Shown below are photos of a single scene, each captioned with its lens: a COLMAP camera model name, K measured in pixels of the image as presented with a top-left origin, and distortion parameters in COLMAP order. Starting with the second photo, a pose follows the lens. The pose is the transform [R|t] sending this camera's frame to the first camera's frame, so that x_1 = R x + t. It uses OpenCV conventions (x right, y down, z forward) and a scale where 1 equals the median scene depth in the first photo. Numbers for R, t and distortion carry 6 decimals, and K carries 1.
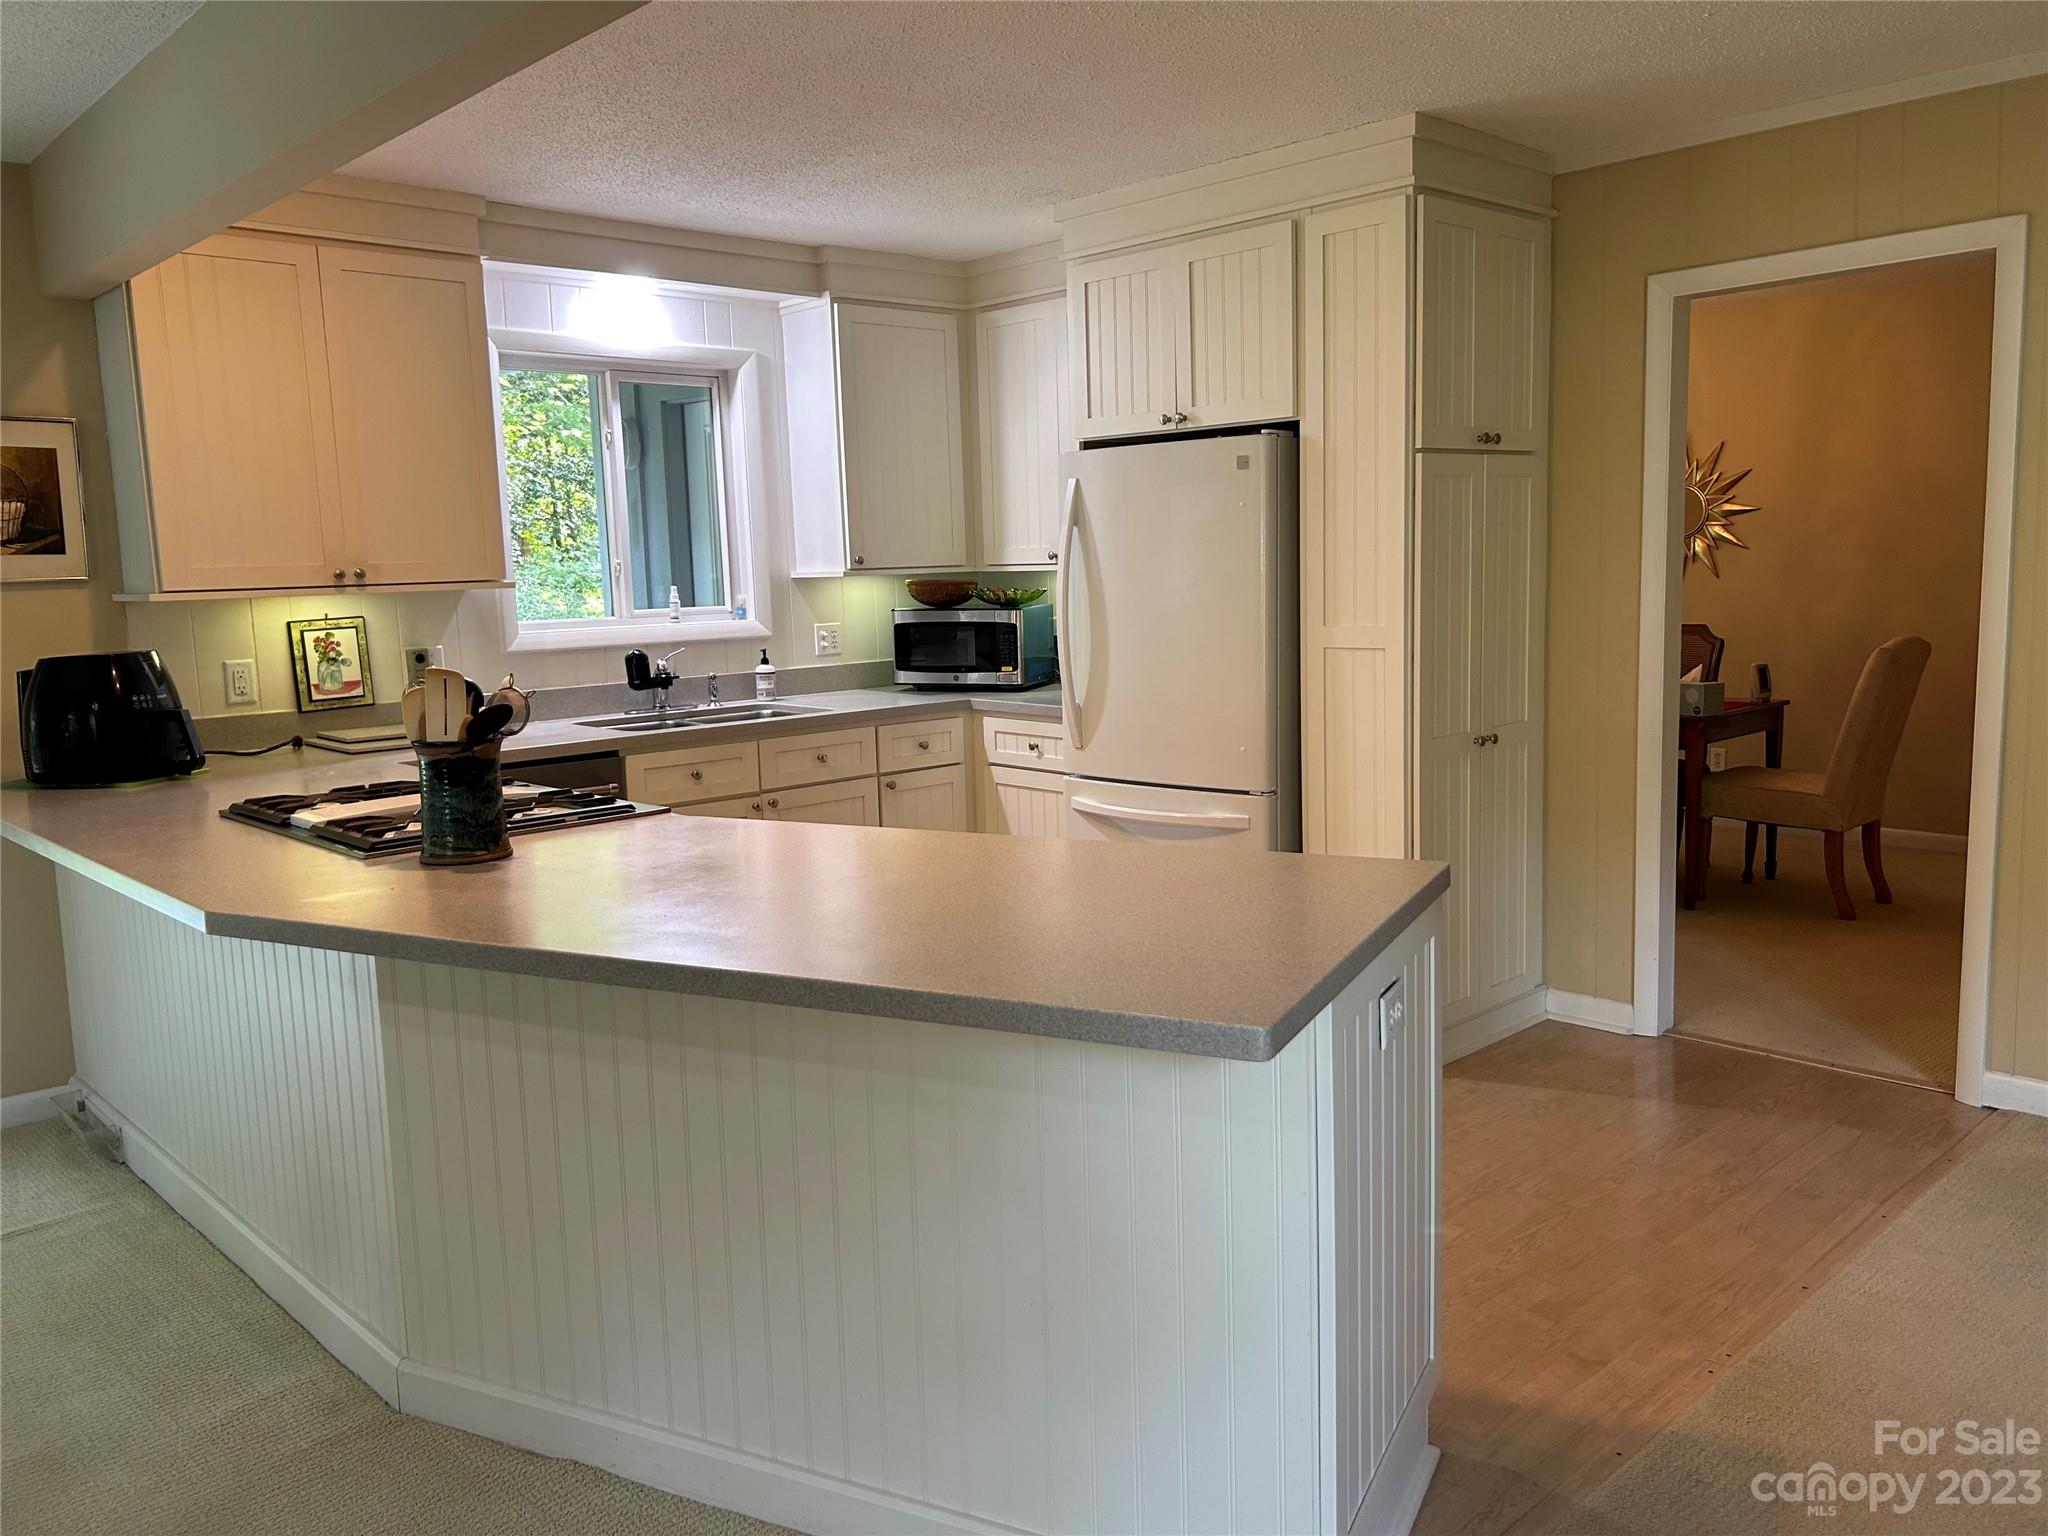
lens RADIAL K [[1539.7, 0, 1059.5], [0, 1539.7, 785.7], [0, 0, 1]] dist [0.047557, -0.051928]
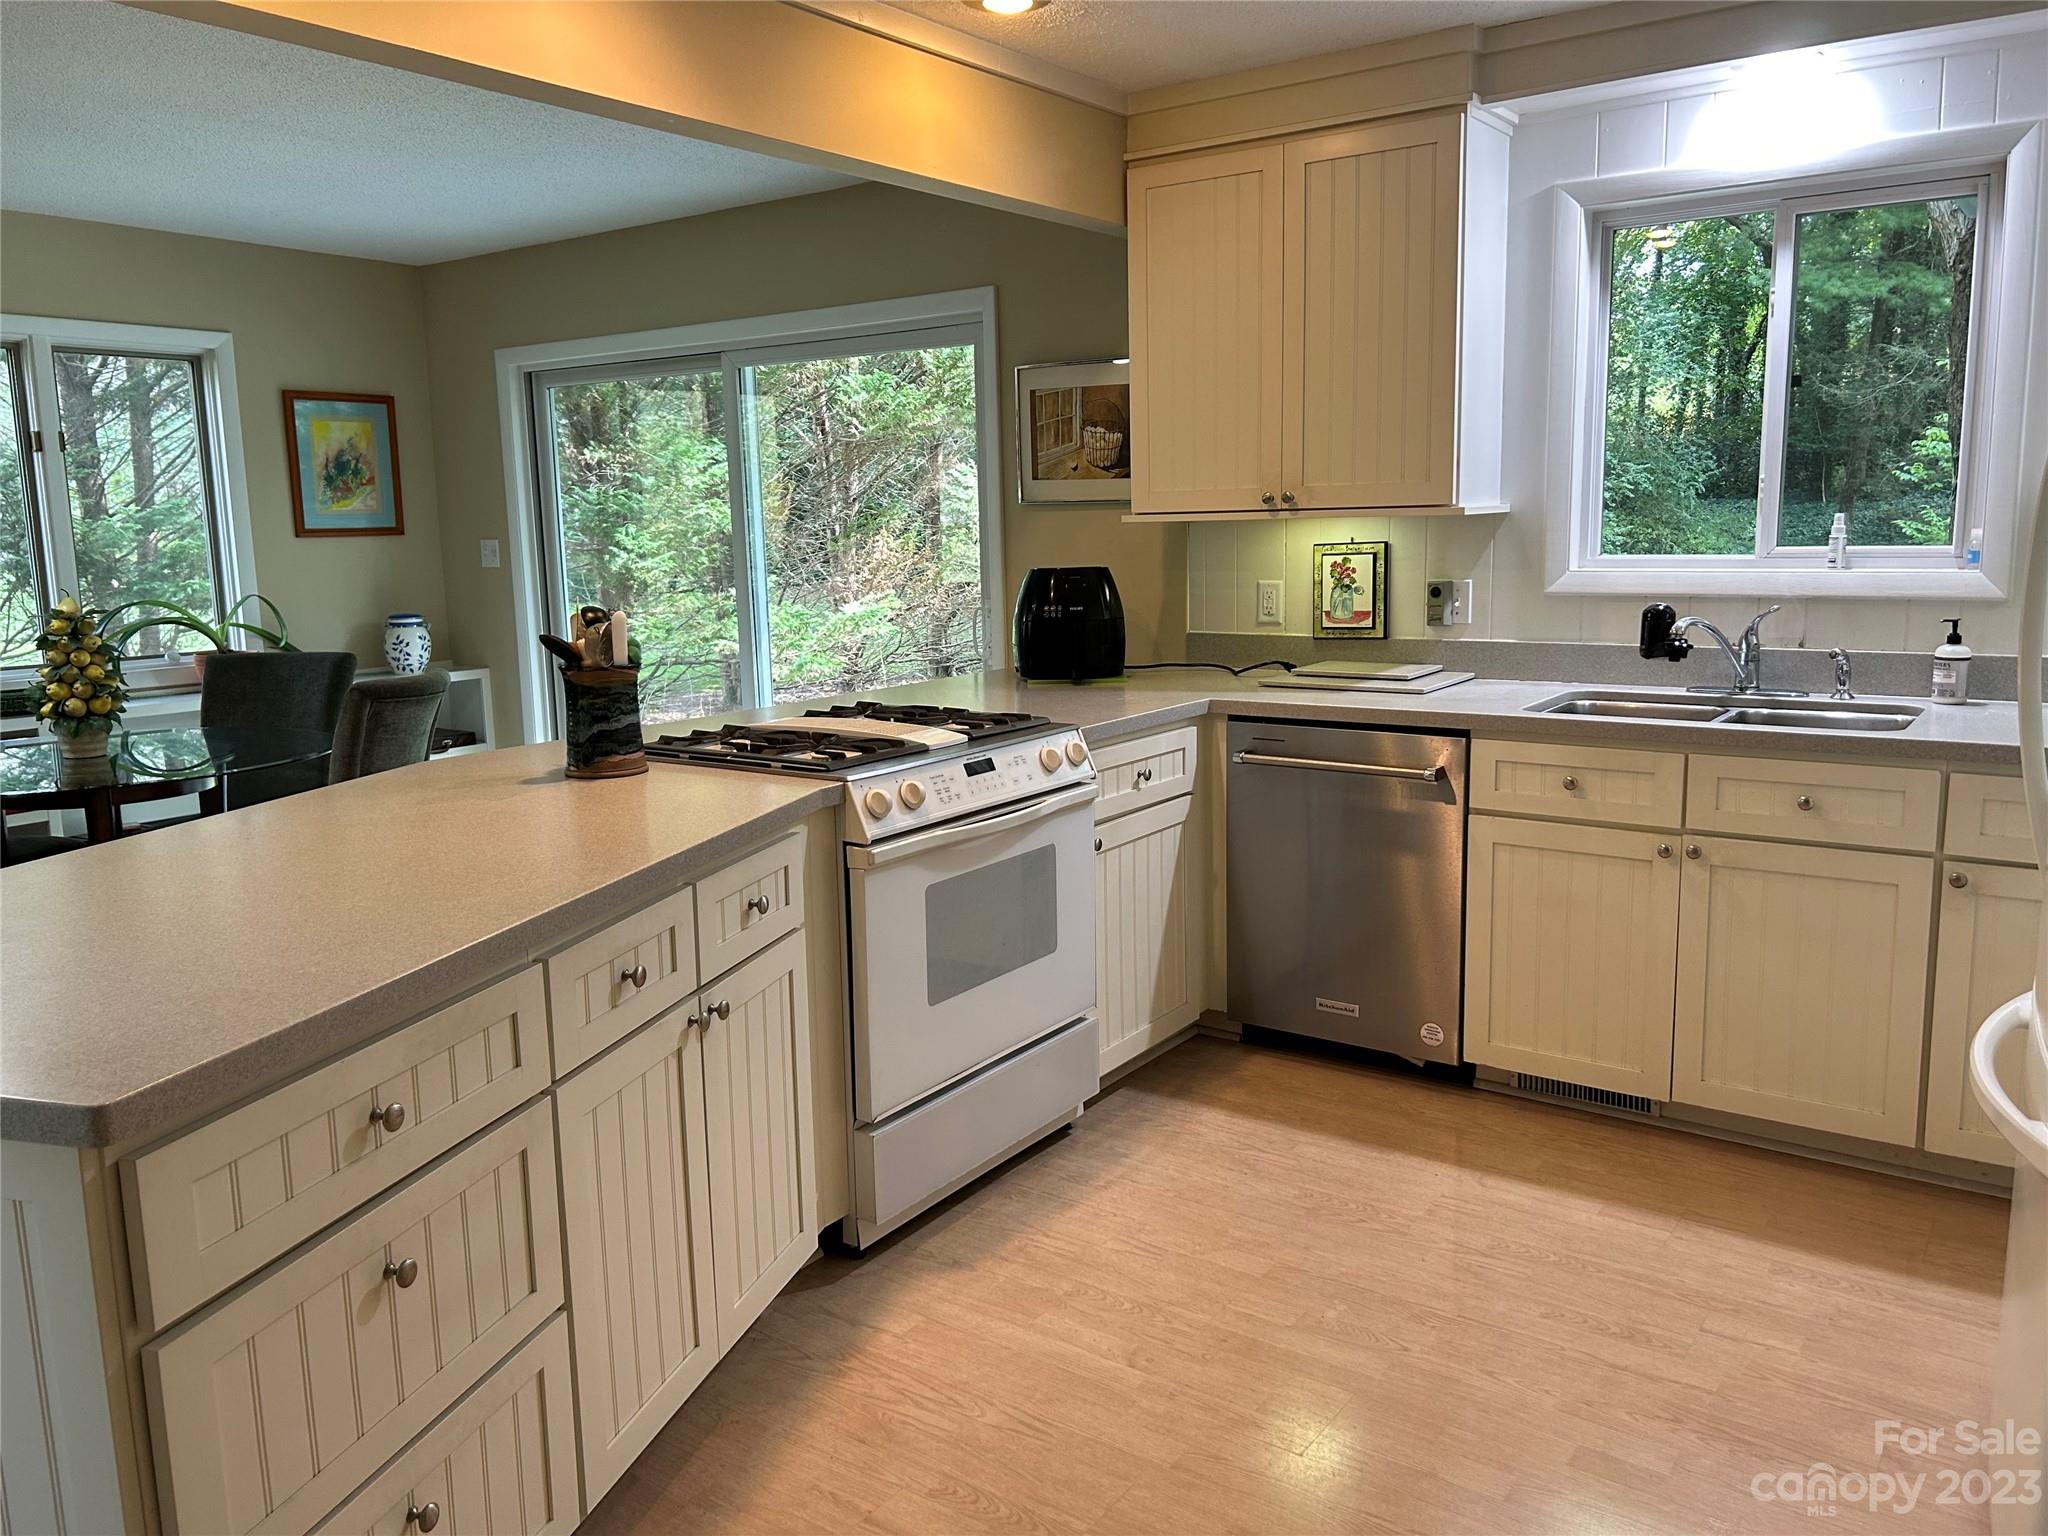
lens RADIAL K [[1539.7, 0, 1024.3], [0, 1539.7, 767.6], [0, 0, 1]] dist [0.047557, -0.051928]
pose [[0.173550, 0.186125, -0.967077, 0.364115], [-0.129262, 0.977788, 0.164989, -0.087999], [0.976305, 0.096373, 0.193754, 0.543236]]
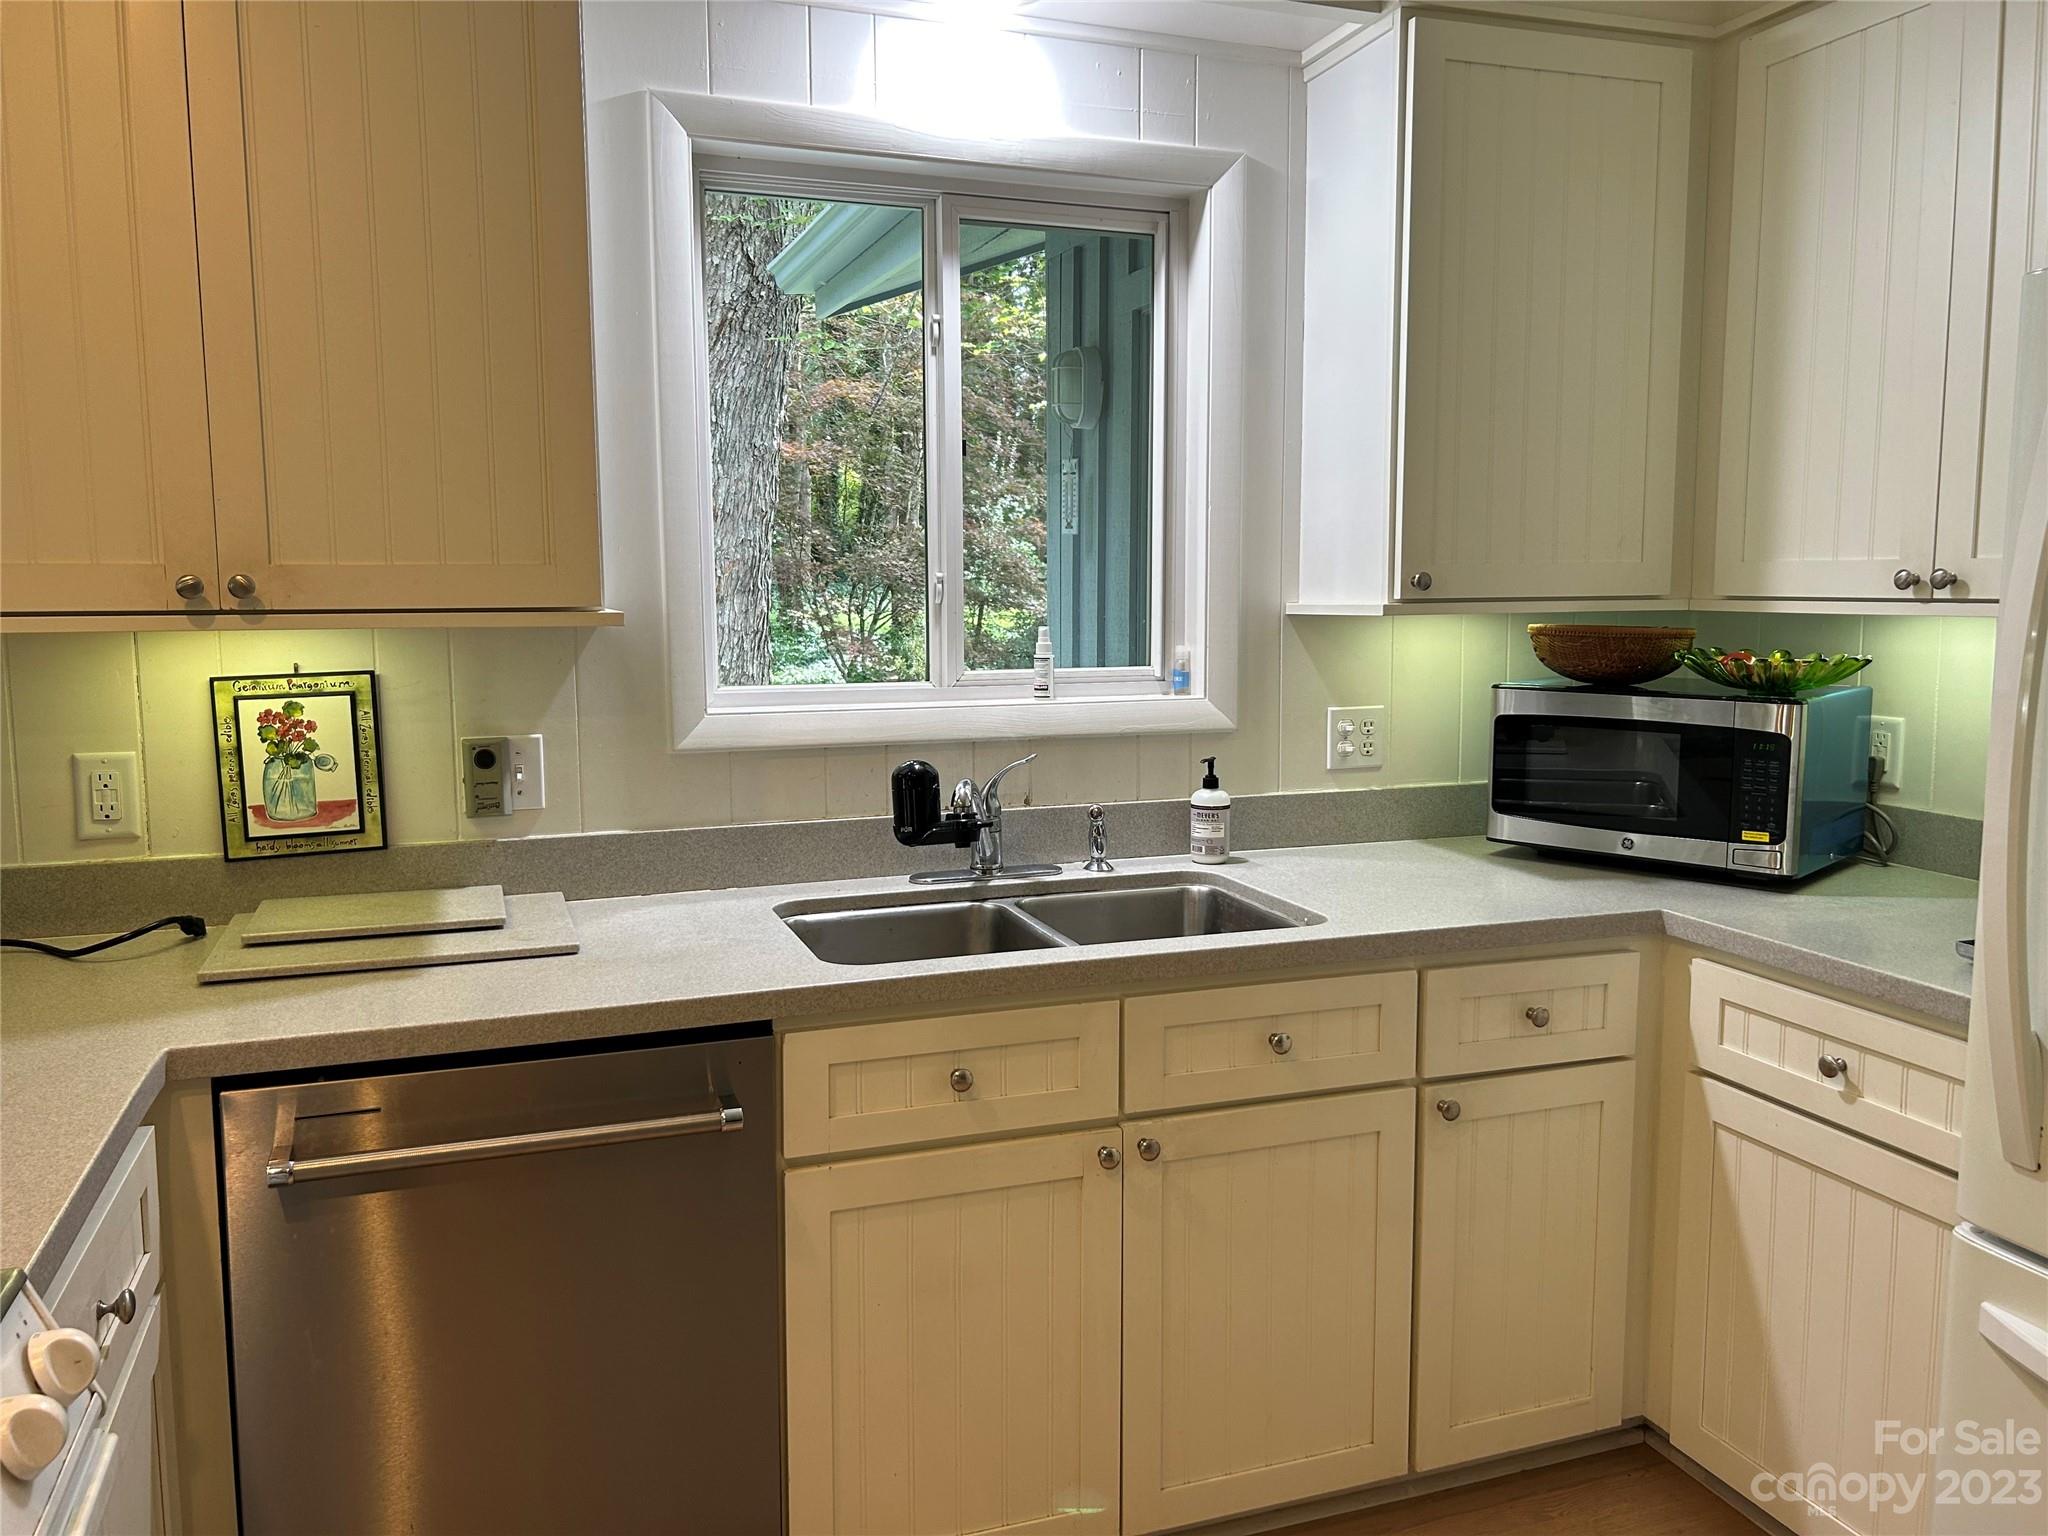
lens RADIAL K [[1539.7, 0, 1028.9], [0, 1539.7, 754.9], [0, 0, 1]] dist [0.047557, -0.051928]
pose [[0.910882, 0.069251, -0.406815, -0.046875], [-0.082509, 0.996476, -0.015115, -0.079936], [0.404335, 0.047334, 0.913385, 0.548123]]
